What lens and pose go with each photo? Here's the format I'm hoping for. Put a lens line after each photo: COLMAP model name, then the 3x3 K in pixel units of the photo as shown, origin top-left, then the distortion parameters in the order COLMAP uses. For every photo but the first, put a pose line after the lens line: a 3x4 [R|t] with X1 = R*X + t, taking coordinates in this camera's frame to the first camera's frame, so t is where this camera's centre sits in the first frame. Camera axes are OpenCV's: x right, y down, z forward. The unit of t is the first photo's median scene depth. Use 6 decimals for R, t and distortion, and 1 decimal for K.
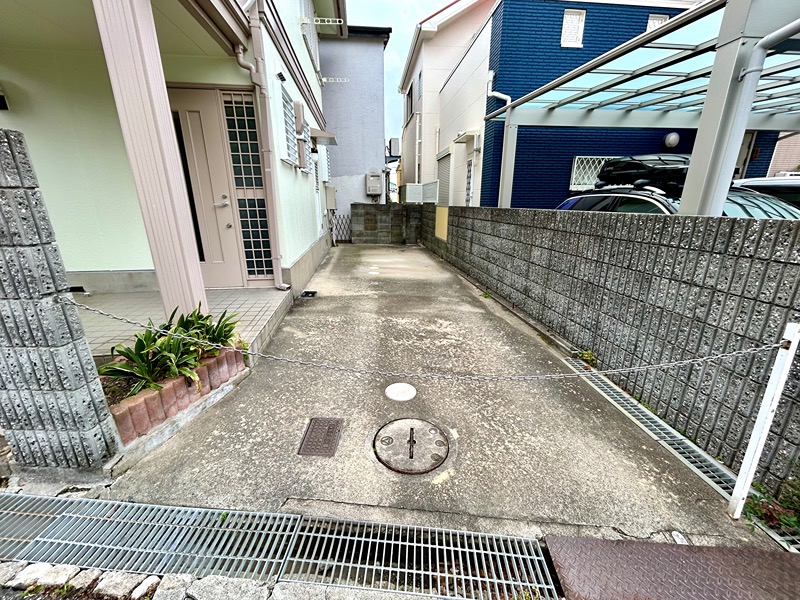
lens RADIAL K [[323.6, 0, 399.7], [0, 323.6, 299.9], [0, 0, 1]] dist [-0.000369, 0.000085]
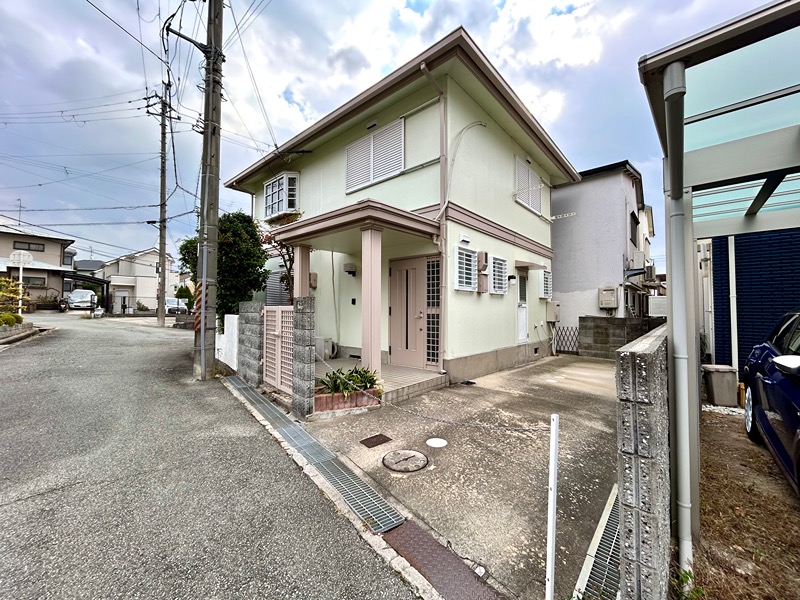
lens RADIAL K [[323.6, 0, 399.7], [0, 323.6, 300.9], [0, 0, 1]] dist [-0.000369, 0.000085]
pose [[0.665262, -0.018298, -0.746385, 0.658635], [-0.223703, 0.948885, -0.222651, 0.025499], [0.712308, 0.315090, 0.627165, -0.159475]]
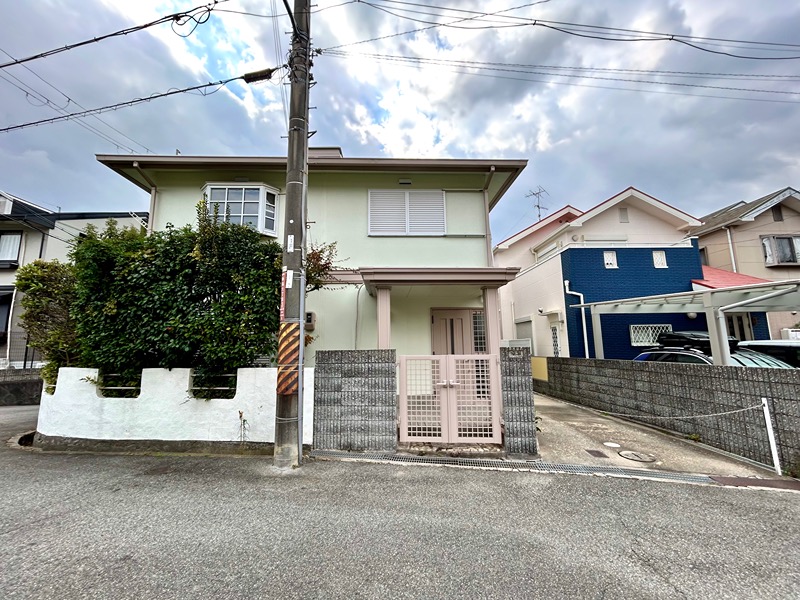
lens RADIAL K [[323.6, 0, 400.3], [0, 323.6, 300.8], [0, 0, 1]] dist [-0.000369, 0.000085]
pose [[0.997242, -0.022007, -0.070880, -0.828983], [-0.010139, 0.905680, -0.423840, 0.226571], [0.073522, 0.423390, 0.902959, -0.996574]]
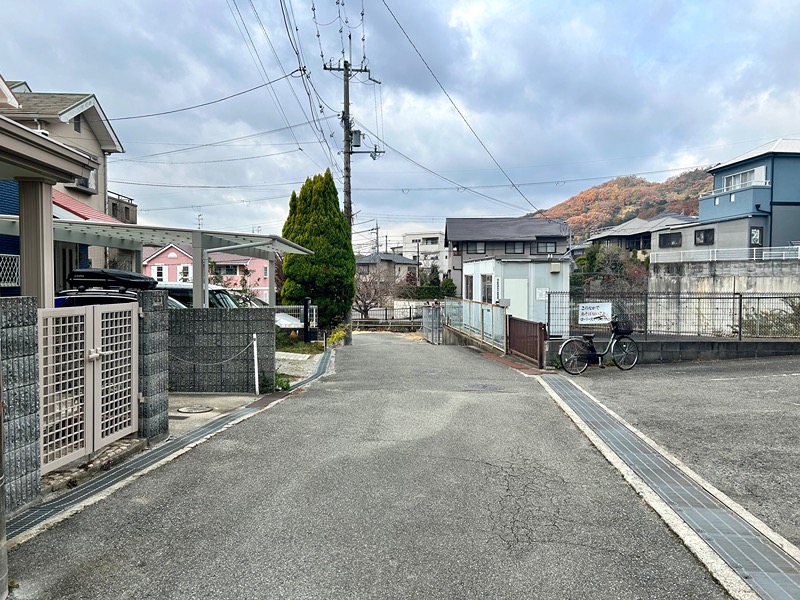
lens RADIAL K [[599.8, 0, 403.3], [0, 599.8, 300.2], [0, 0, 1]] dist [0.028101, -0.000444]
pose [[0.045972, -0.031559, 0.998444, -2.149041], [0.288147, 0.957435, 0.016996, 0.029734], [-0.956482, 0.286917, 0.053109, -0.440097]]
